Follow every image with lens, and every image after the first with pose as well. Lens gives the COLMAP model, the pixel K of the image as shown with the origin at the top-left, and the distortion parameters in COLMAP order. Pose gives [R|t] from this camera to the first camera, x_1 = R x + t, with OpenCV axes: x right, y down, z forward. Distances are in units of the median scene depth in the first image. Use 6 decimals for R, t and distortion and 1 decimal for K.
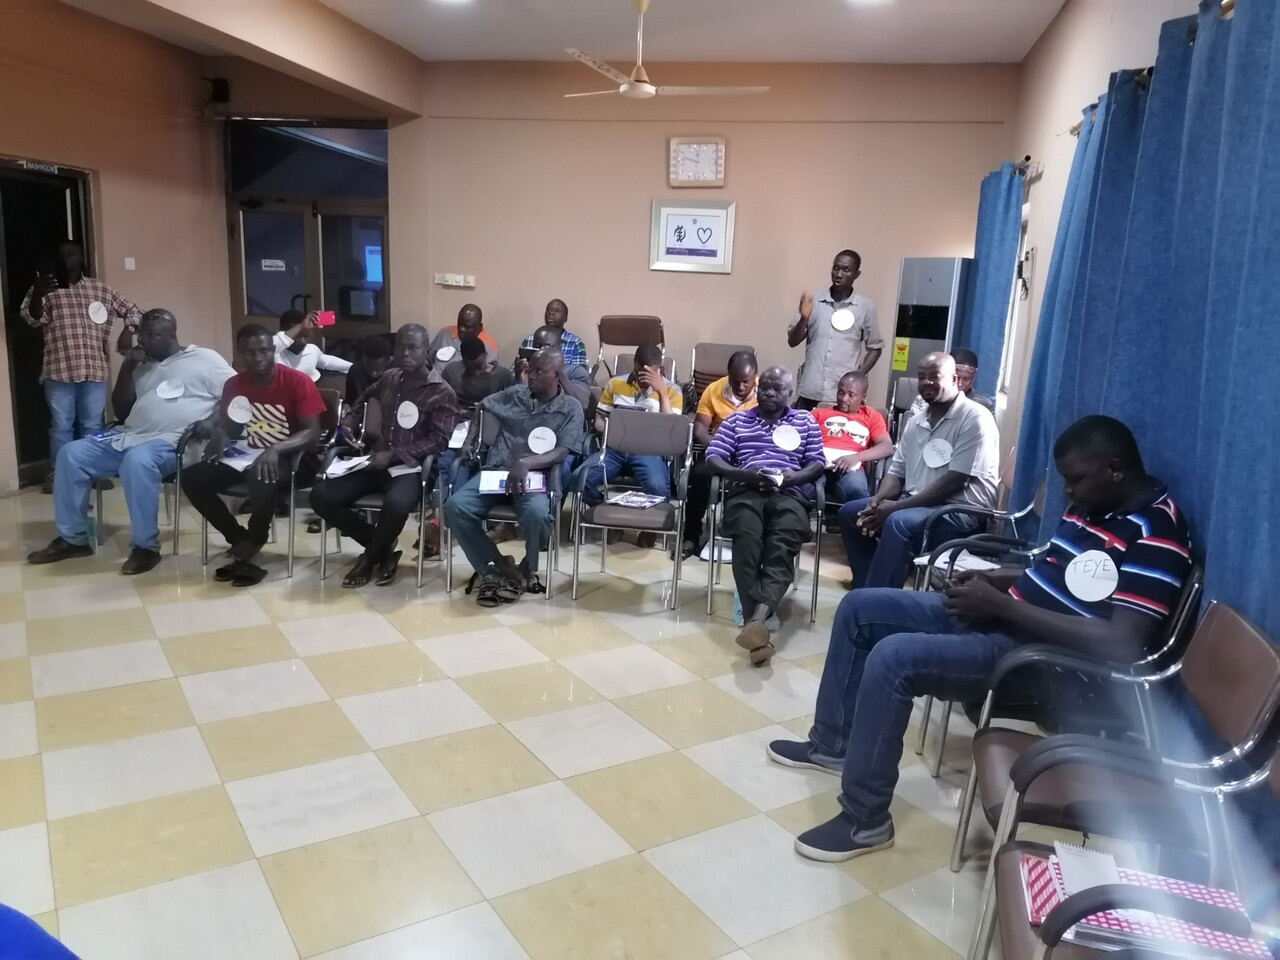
lens RADIAL K [[1004.4, 0, 641.9], [0, 1004.4, 481.4], [0, 0, 1]] dist [0.038902, -0.043413]
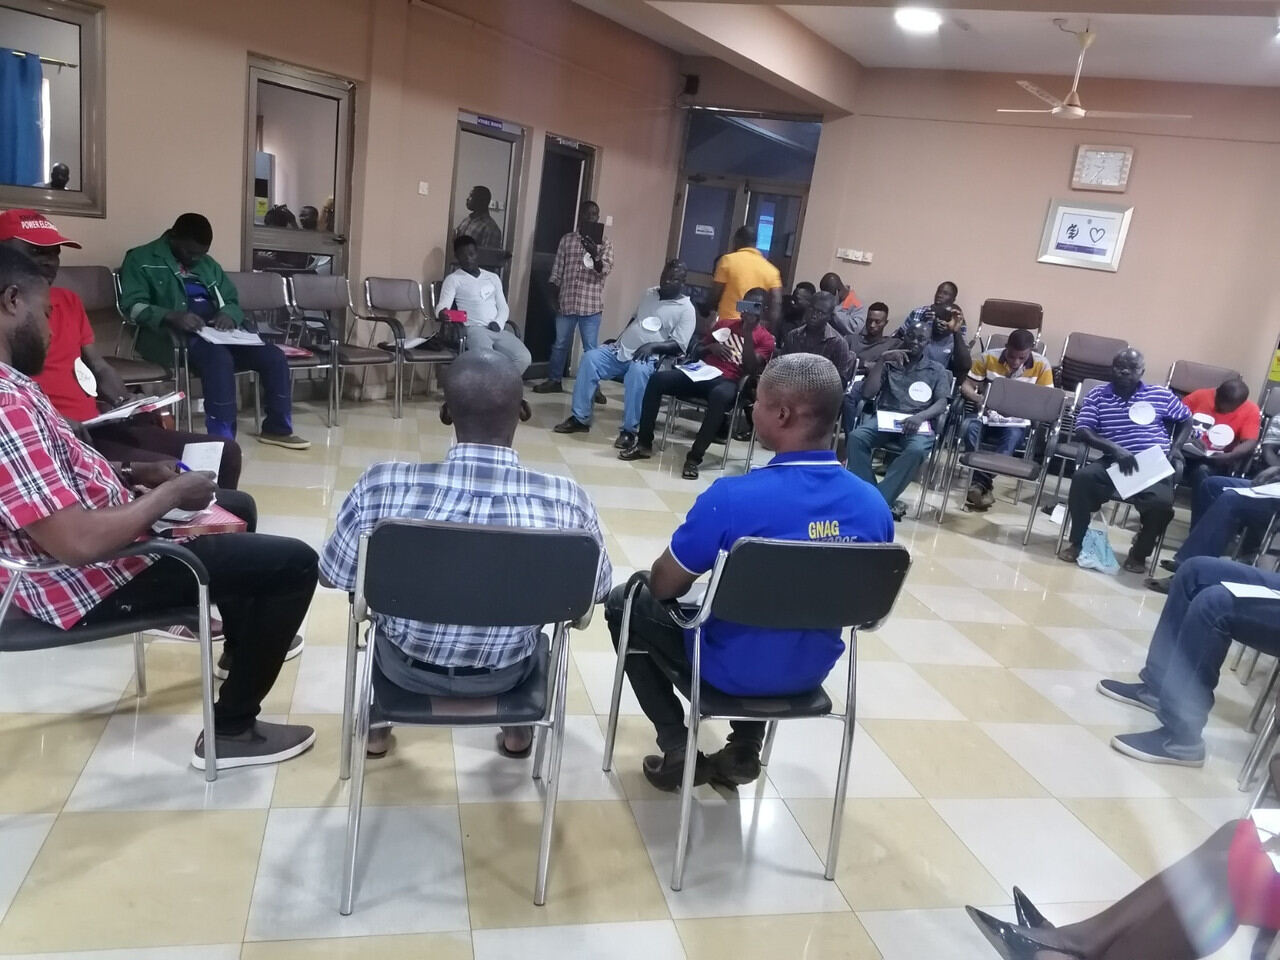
lens RADIAL K [[1004.4, 0, 643.4], [0, 1004.4, 486.1], [0, 0, 1]] dist [0.038902, -0.043413]
pose [[0.944478, 0.157330, -0.288459, -0.043548], [-0.148583, 0.987526, 0.052120, 0.041838], [0.293060, -0.006367, 0.956073, -0.200609]]
